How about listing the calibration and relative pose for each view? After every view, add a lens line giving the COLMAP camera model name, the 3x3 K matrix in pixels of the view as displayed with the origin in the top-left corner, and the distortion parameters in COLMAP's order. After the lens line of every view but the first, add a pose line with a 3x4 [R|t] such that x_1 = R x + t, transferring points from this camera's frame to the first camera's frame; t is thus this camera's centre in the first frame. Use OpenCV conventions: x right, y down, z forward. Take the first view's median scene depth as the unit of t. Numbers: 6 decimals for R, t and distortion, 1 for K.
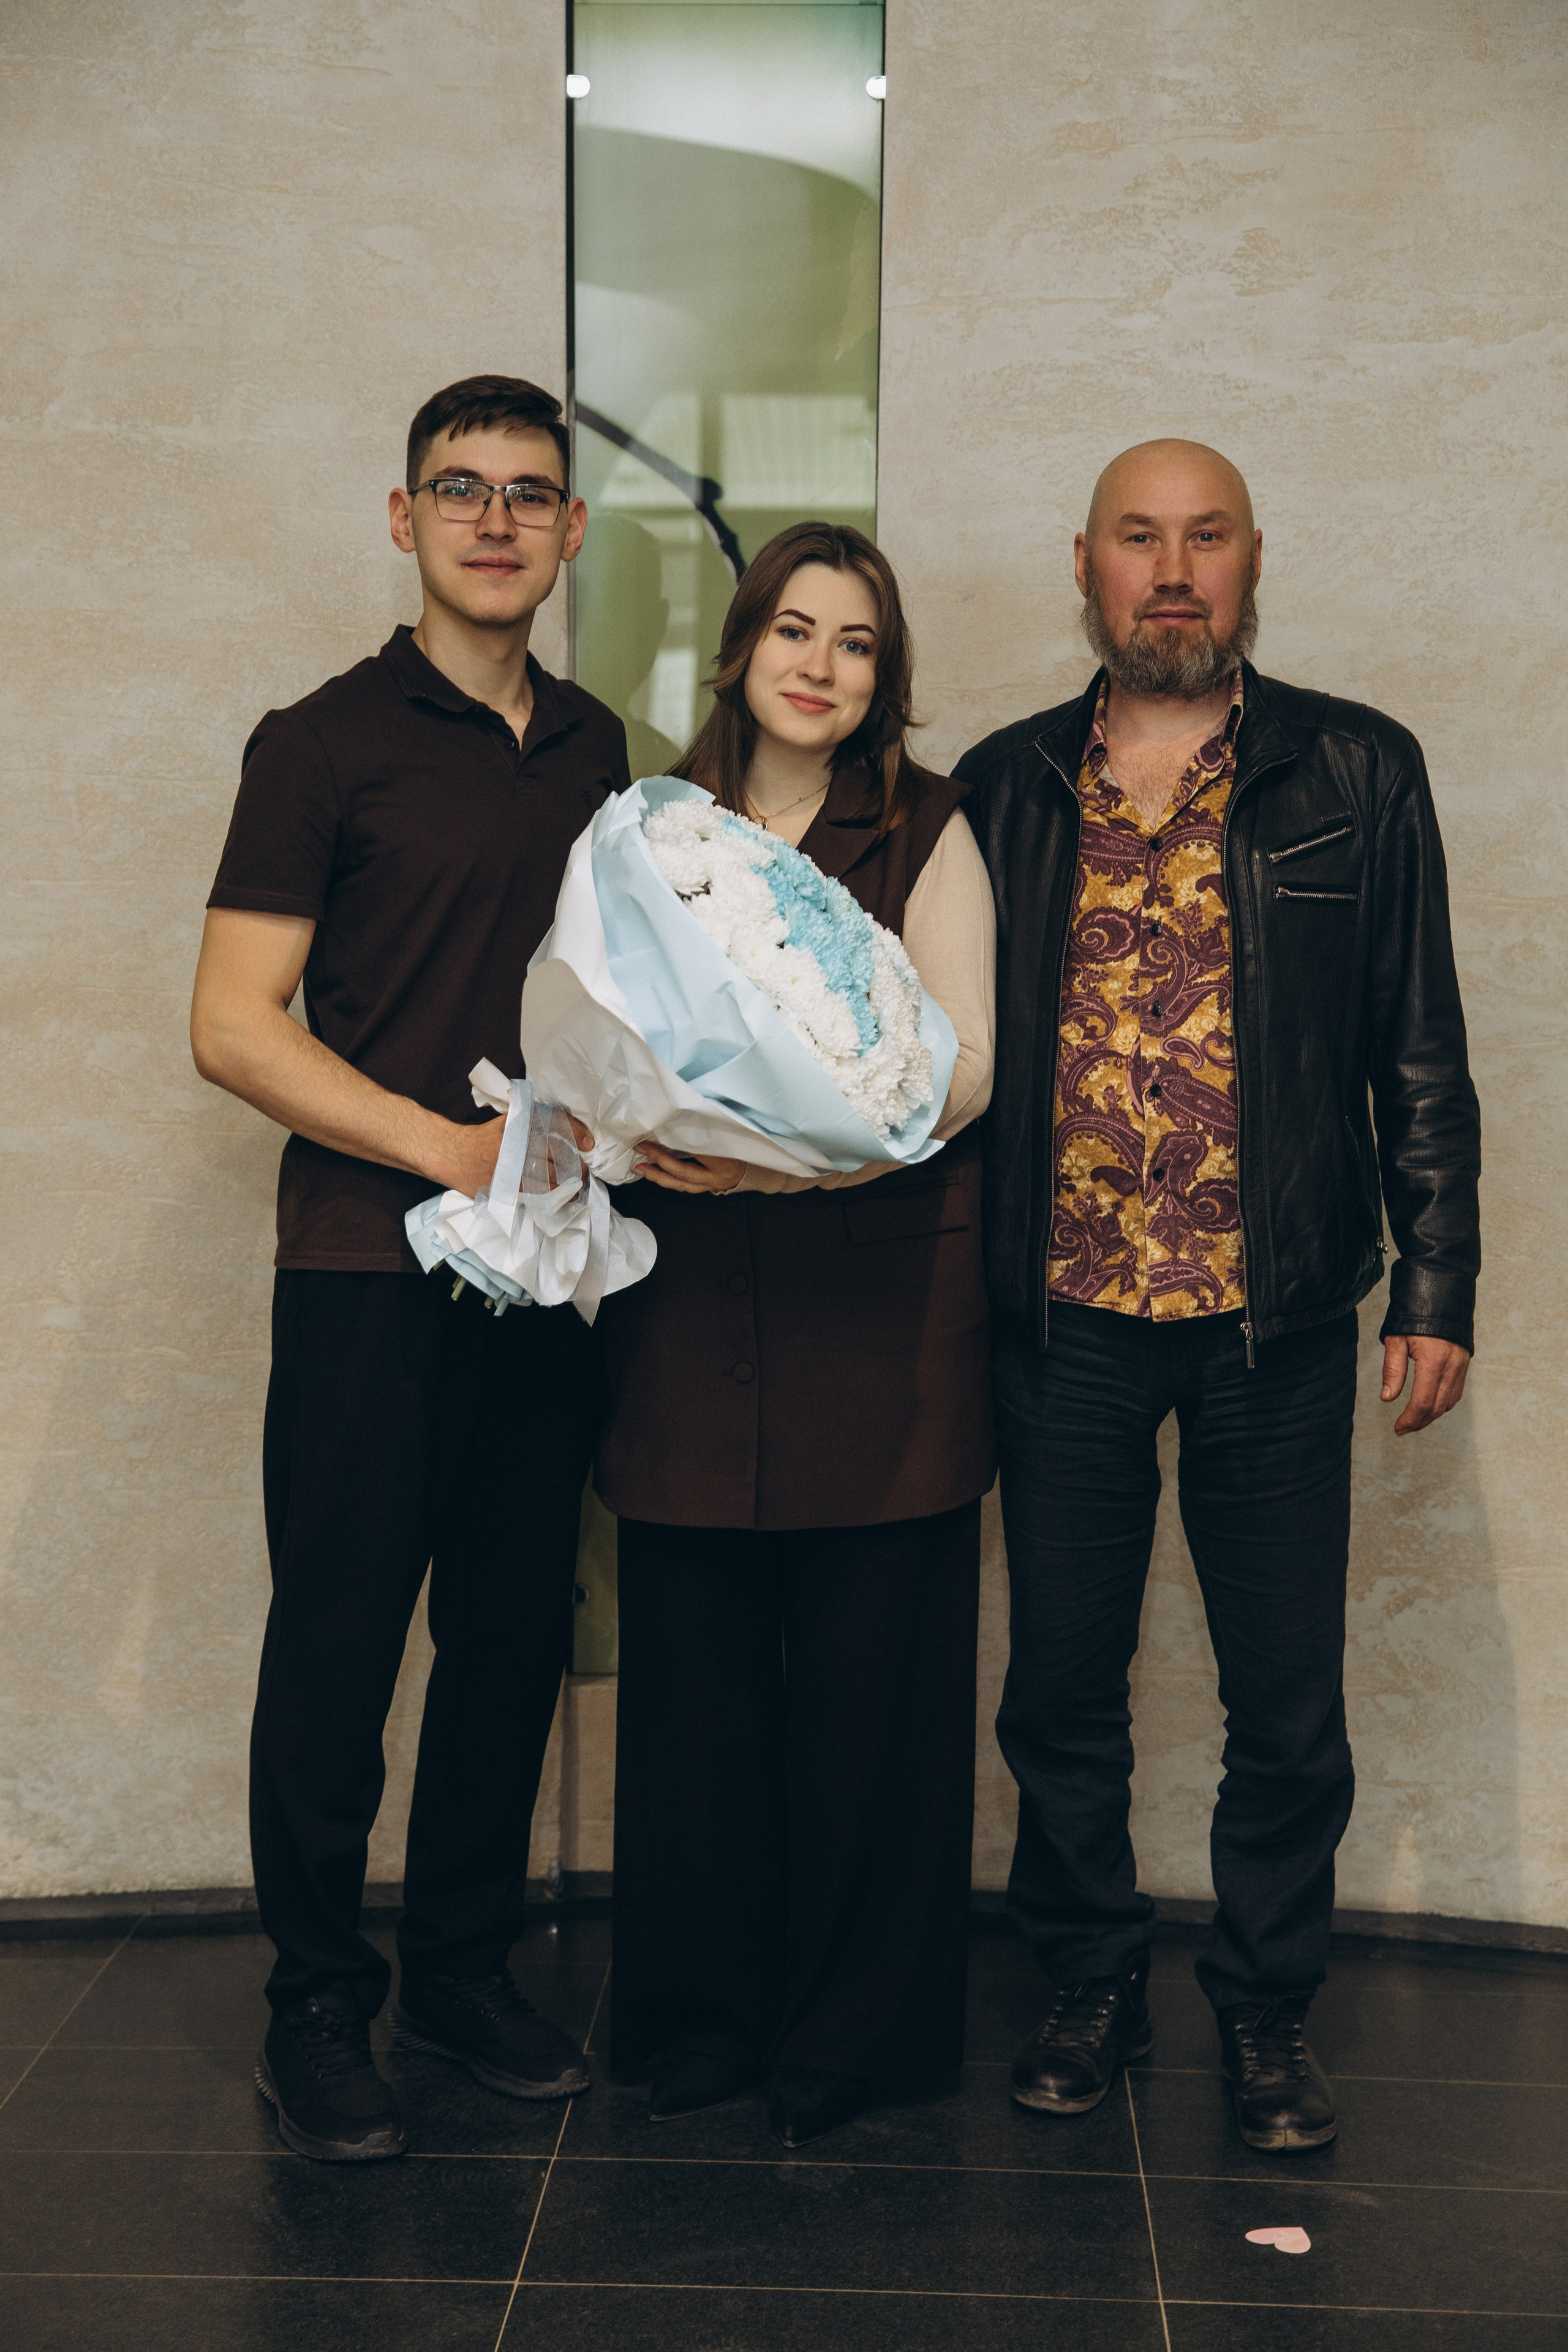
lens RADIAL K [[3663.9, 0, 748.8], [0, 3663.9, 1184.2], [0, 0, 1]] dist [0.431436, -1.294297]
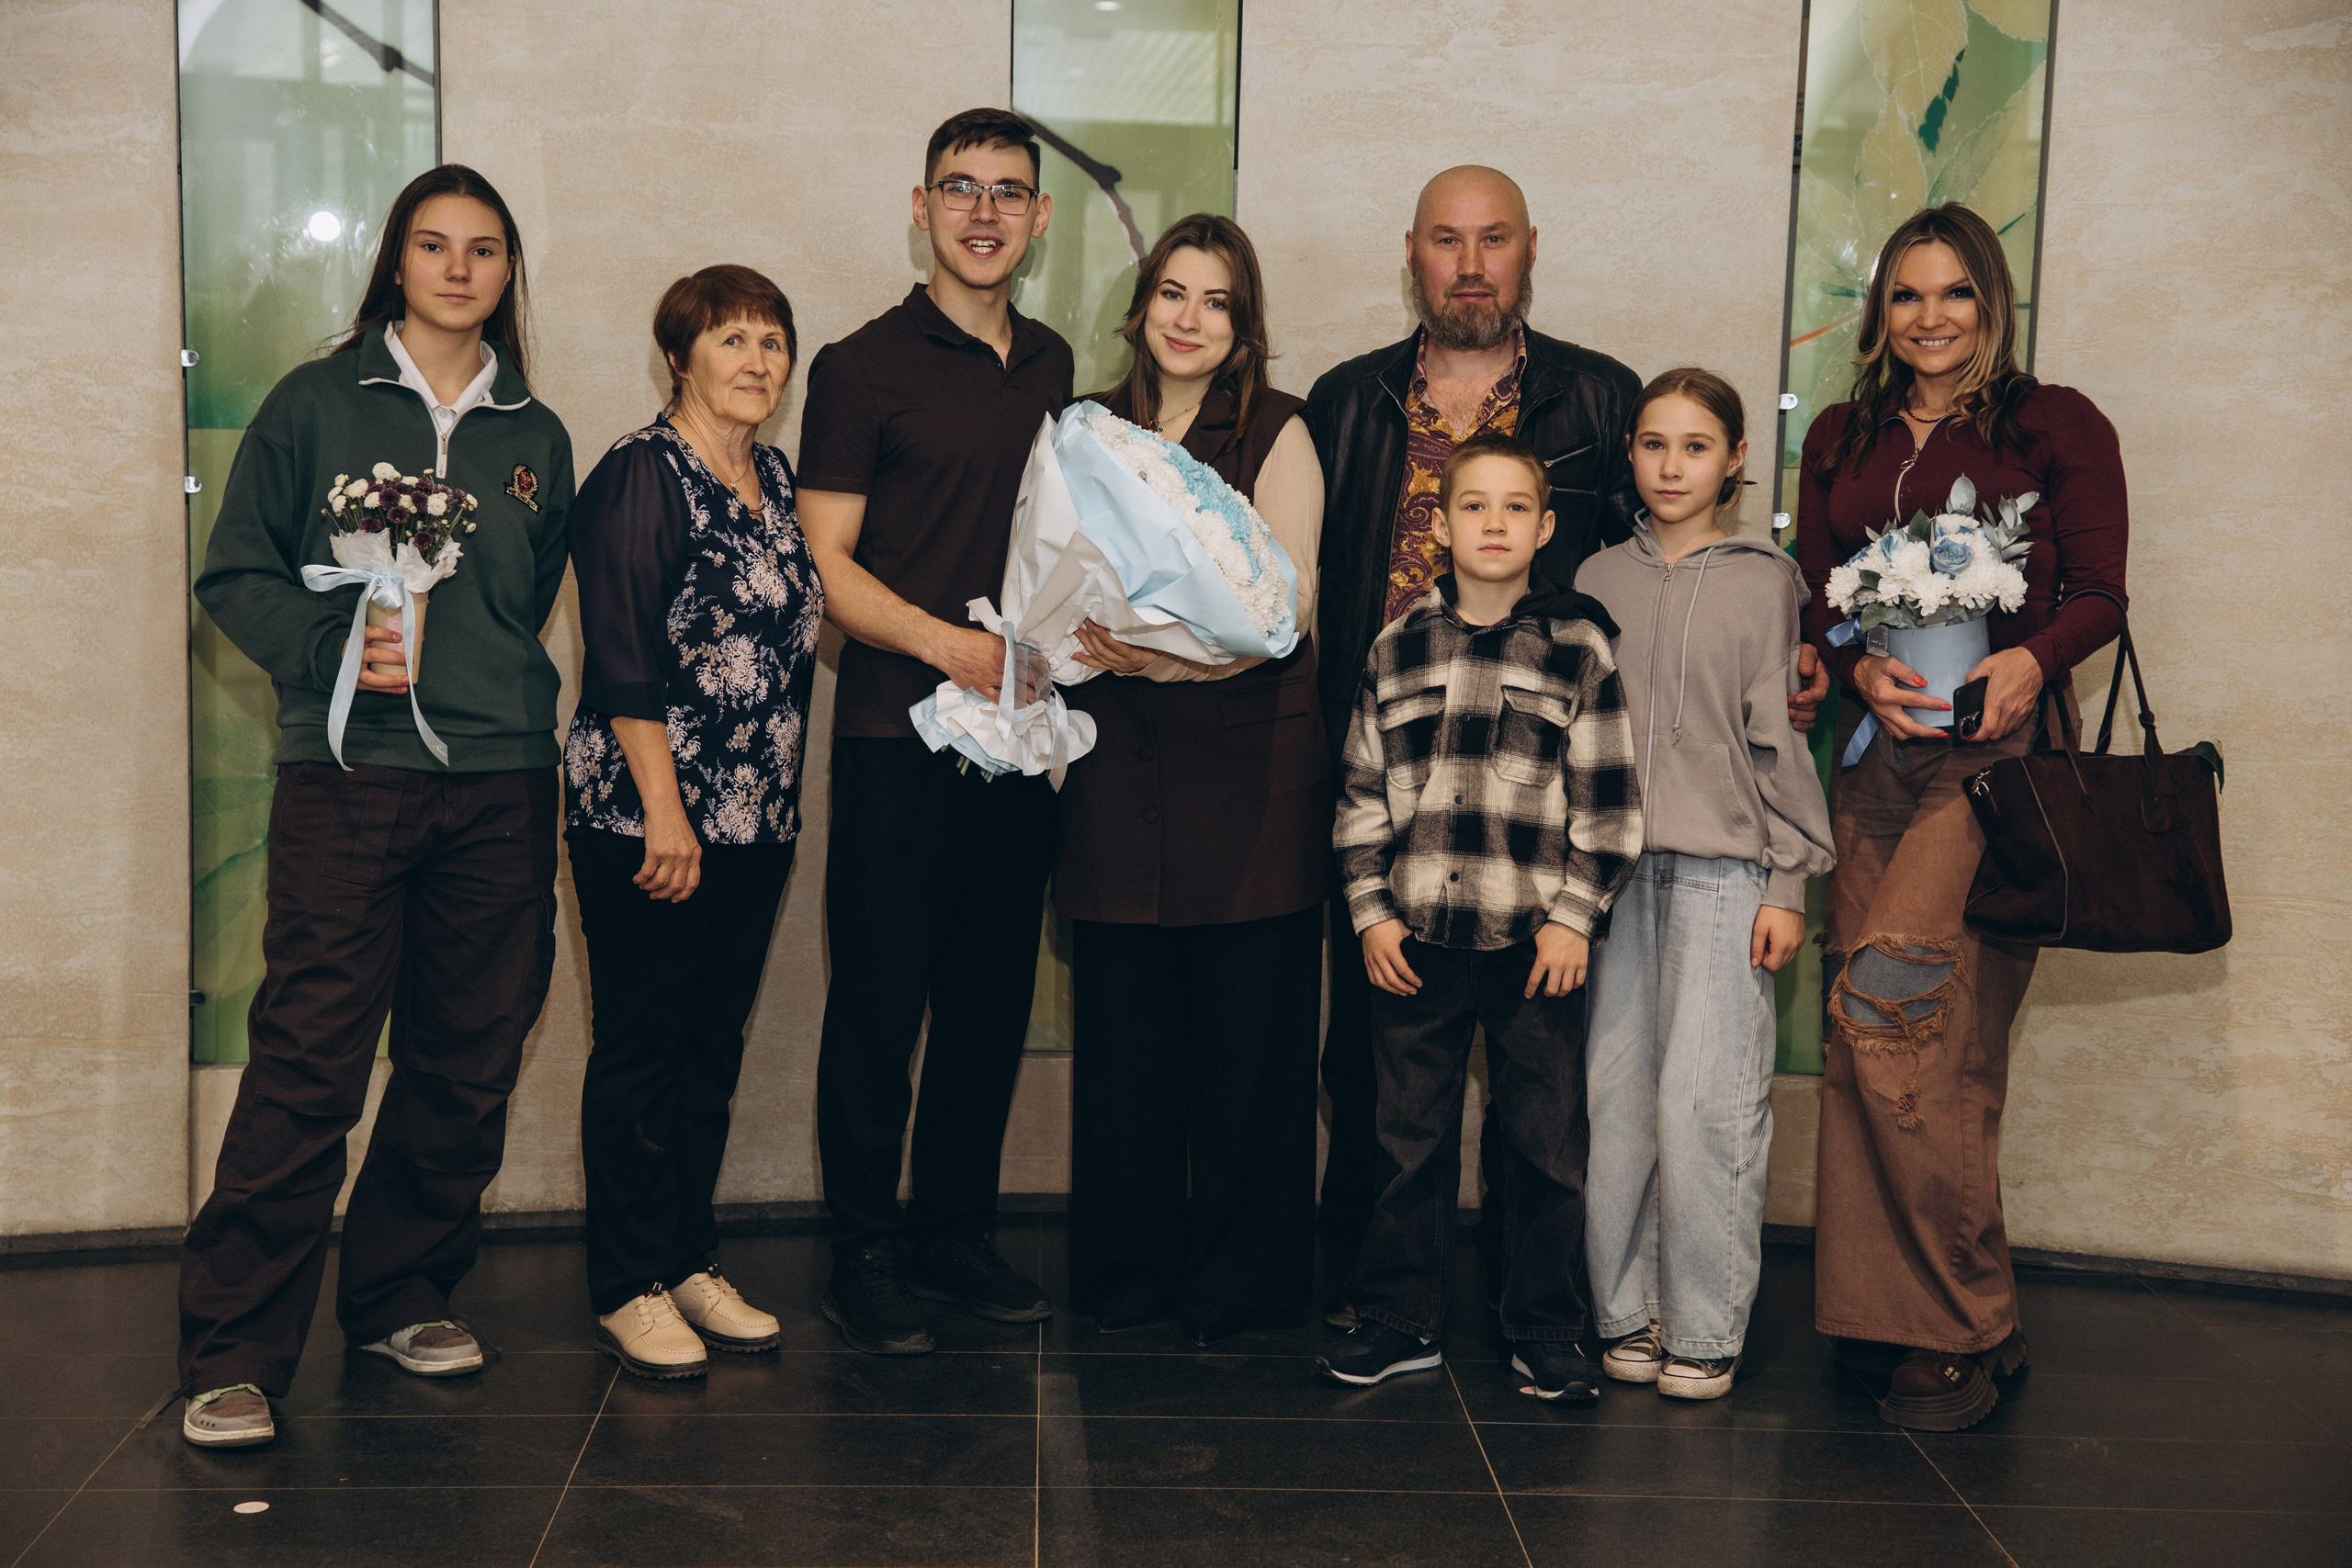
lens RADIAL K [[3663.6, 0, 1176.0], [0, 3663.6, 784.0], [0, 0, 1]] dist [0.431436, -1.294297]
pose [[0.996095, 0.006726, 0.088027, -0.113636], [-0.007968, 0.999874, 0.013761, 0.017716], [-0.087924, -0.014409, 0.996023, -0.379911]]
